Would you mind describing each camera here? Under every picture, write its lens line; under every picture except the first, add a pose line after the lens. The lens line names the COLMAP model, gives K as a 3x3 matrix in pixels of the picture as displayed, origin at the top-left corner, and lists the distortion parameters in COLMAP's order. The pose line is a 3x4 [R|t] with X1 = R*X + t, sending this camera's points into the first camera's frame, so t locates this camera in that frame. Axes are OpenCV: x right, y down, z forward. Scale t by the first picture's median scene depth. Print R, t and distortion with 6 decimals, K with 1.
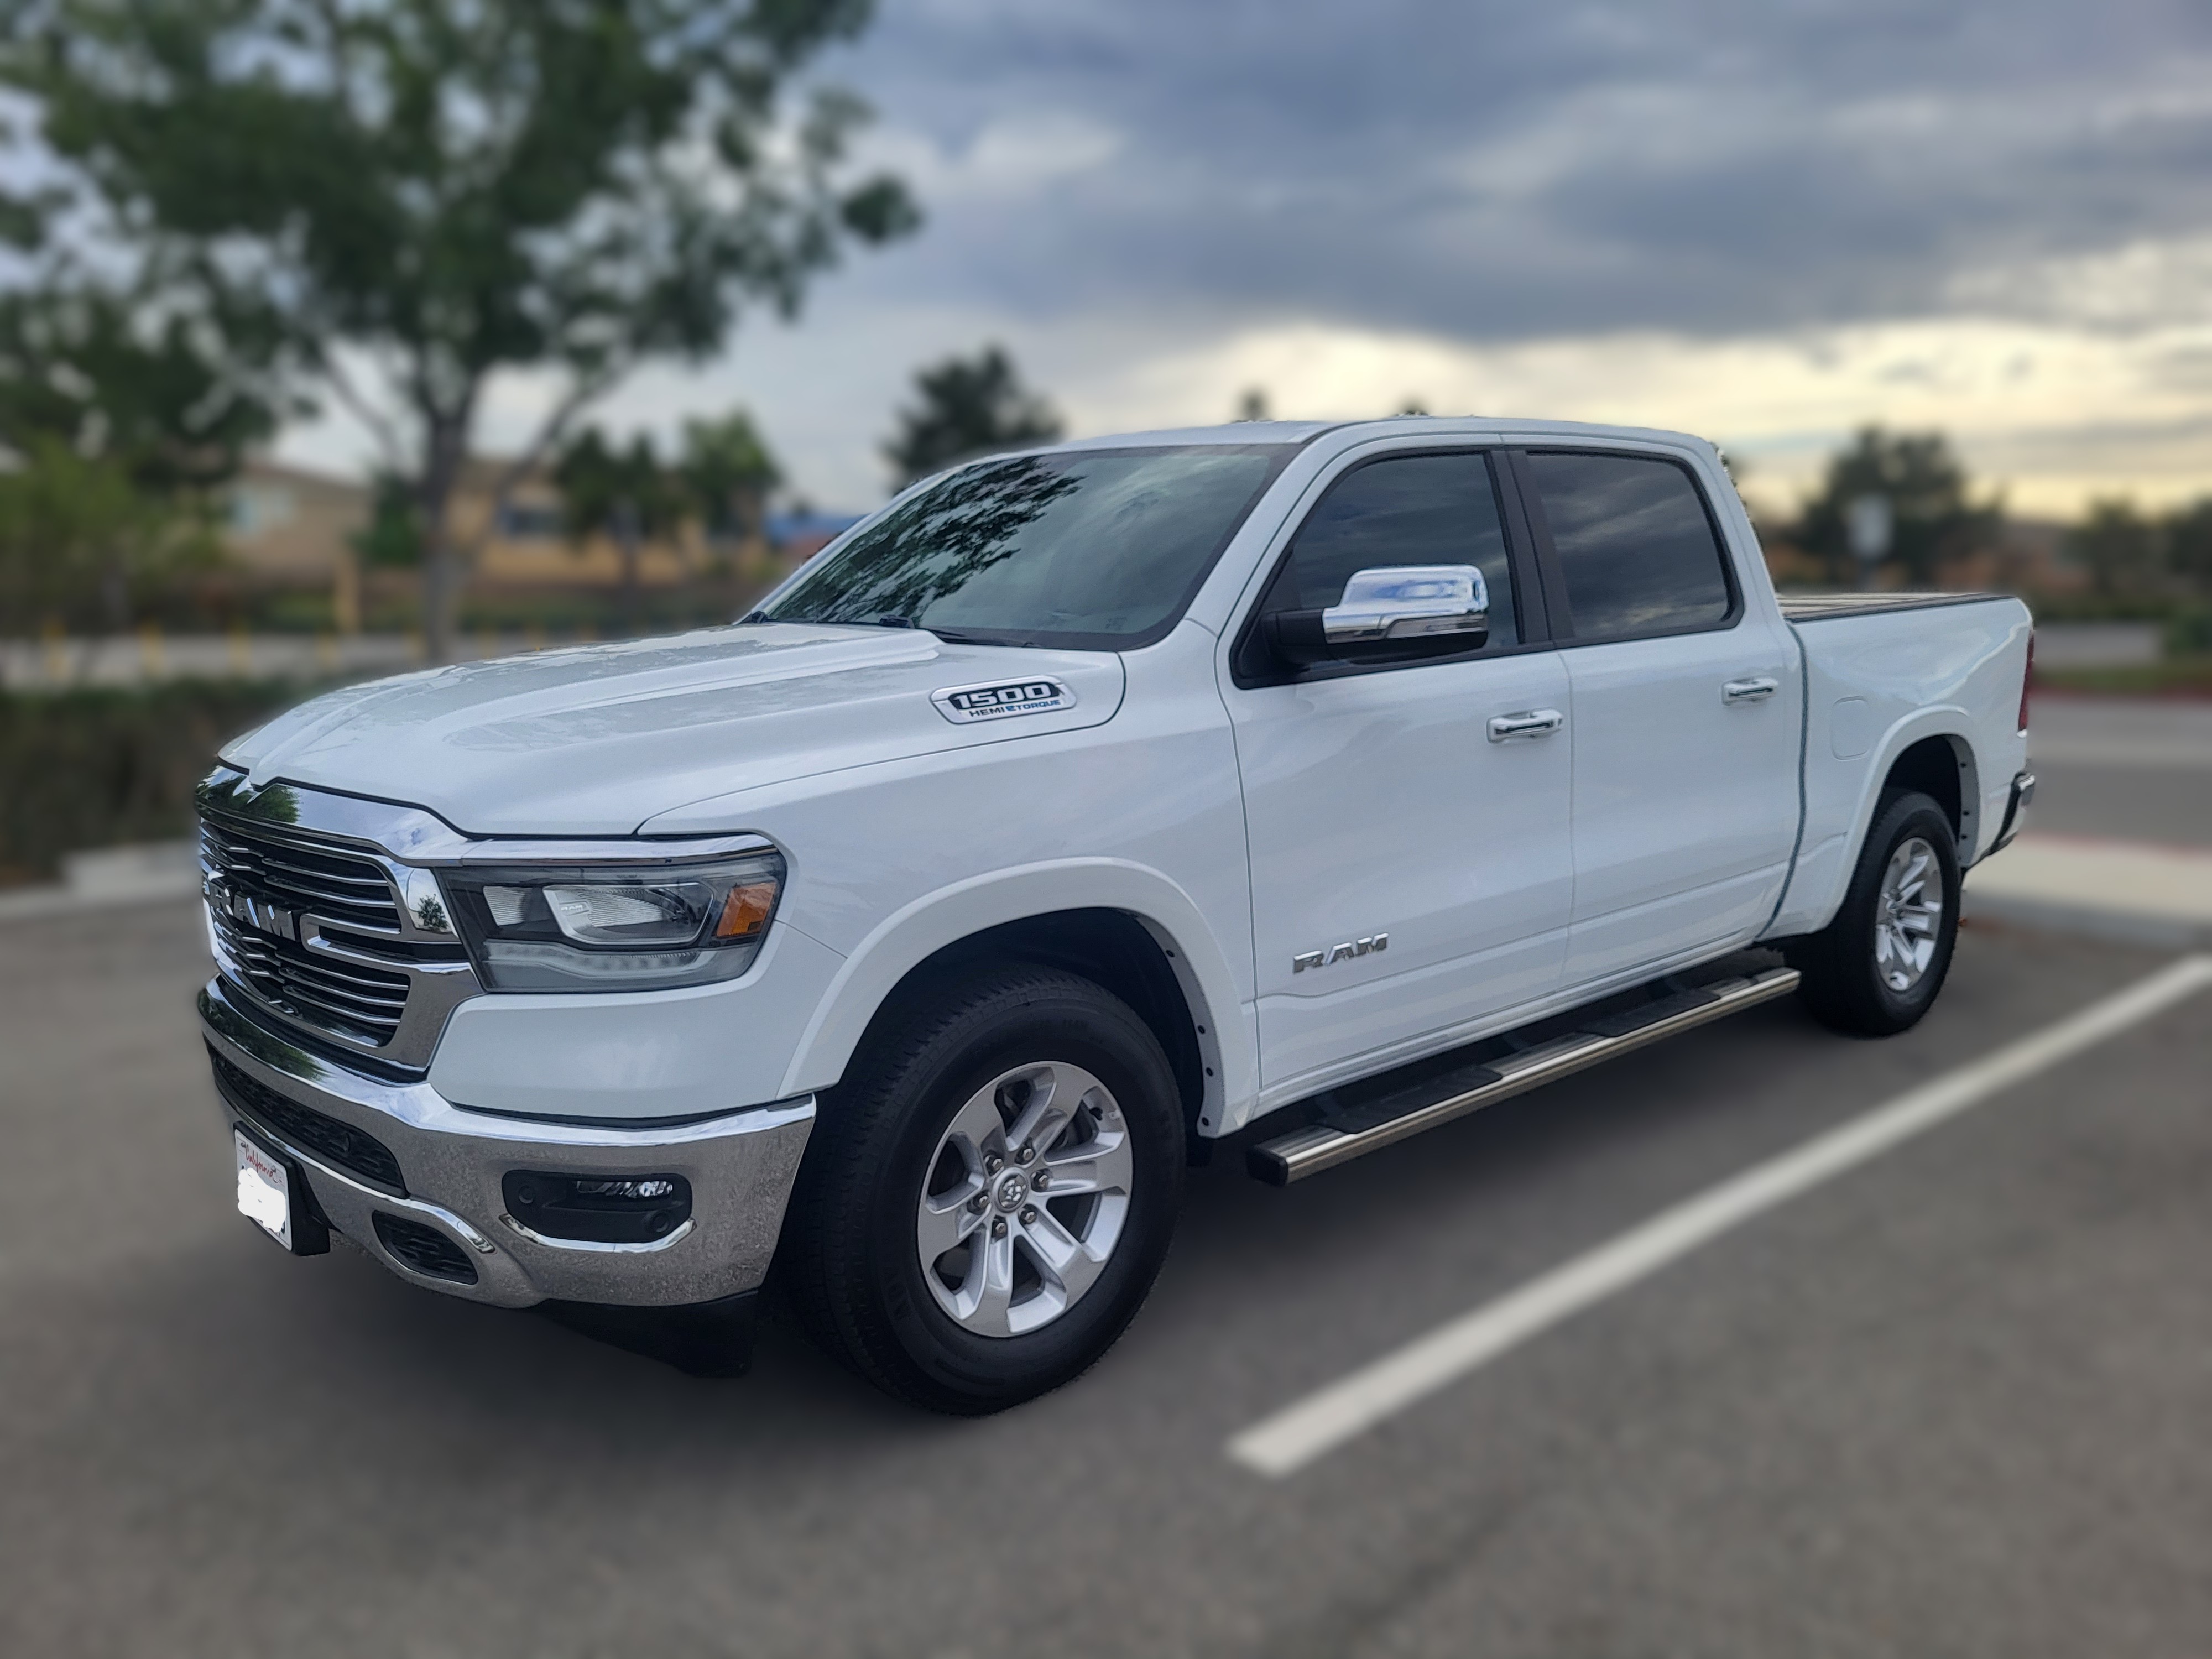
lens RADIAL K [[1695.7, 0, 1132.2], [0, 1695.7, 832.8], [0, 0, 1]] dist [0.073005, -0.063177]
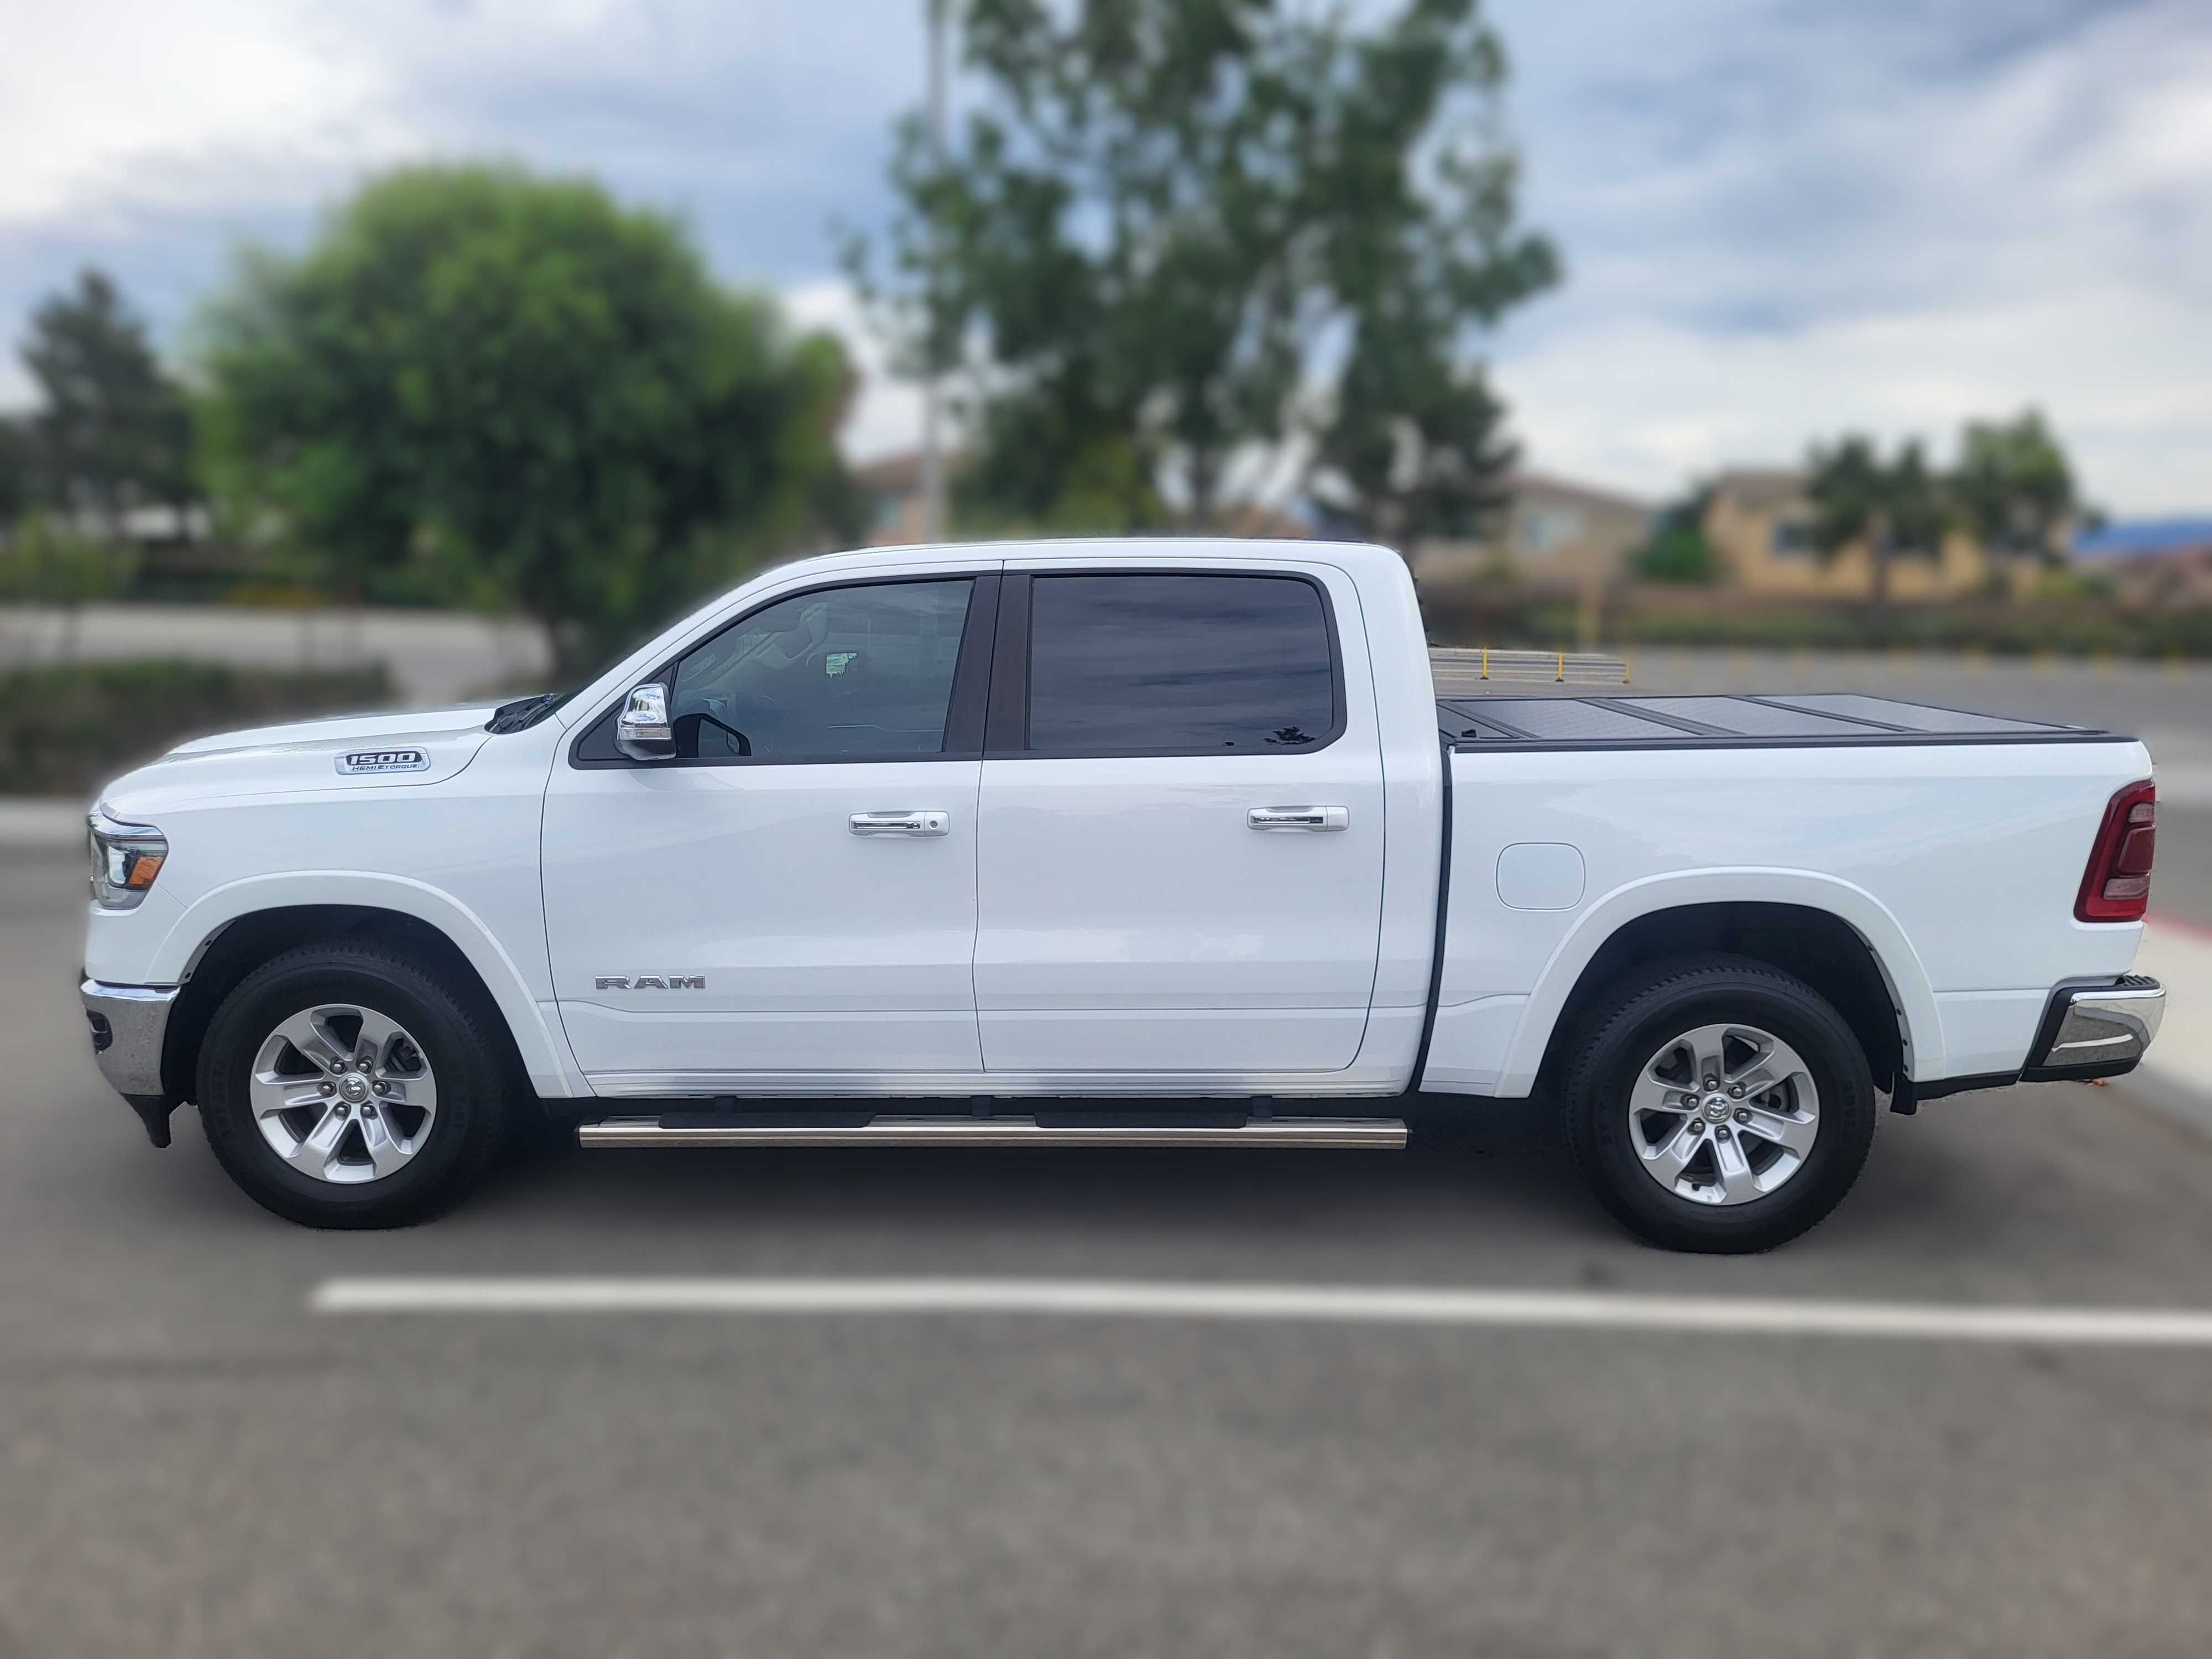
lens RADIAL K [[1695.7, 0, 1132.2], [0, 1695.7, 832.8], [0, 0, 1]] dist [0.073005, -0.063177]
pose [[0.717898, 0.116176, -0.686386, 1.241574], [-0.118449, 0.991984, 0.044014, -0.138524], [0.685997, 0.049704, 0.725904, 0.315420]]
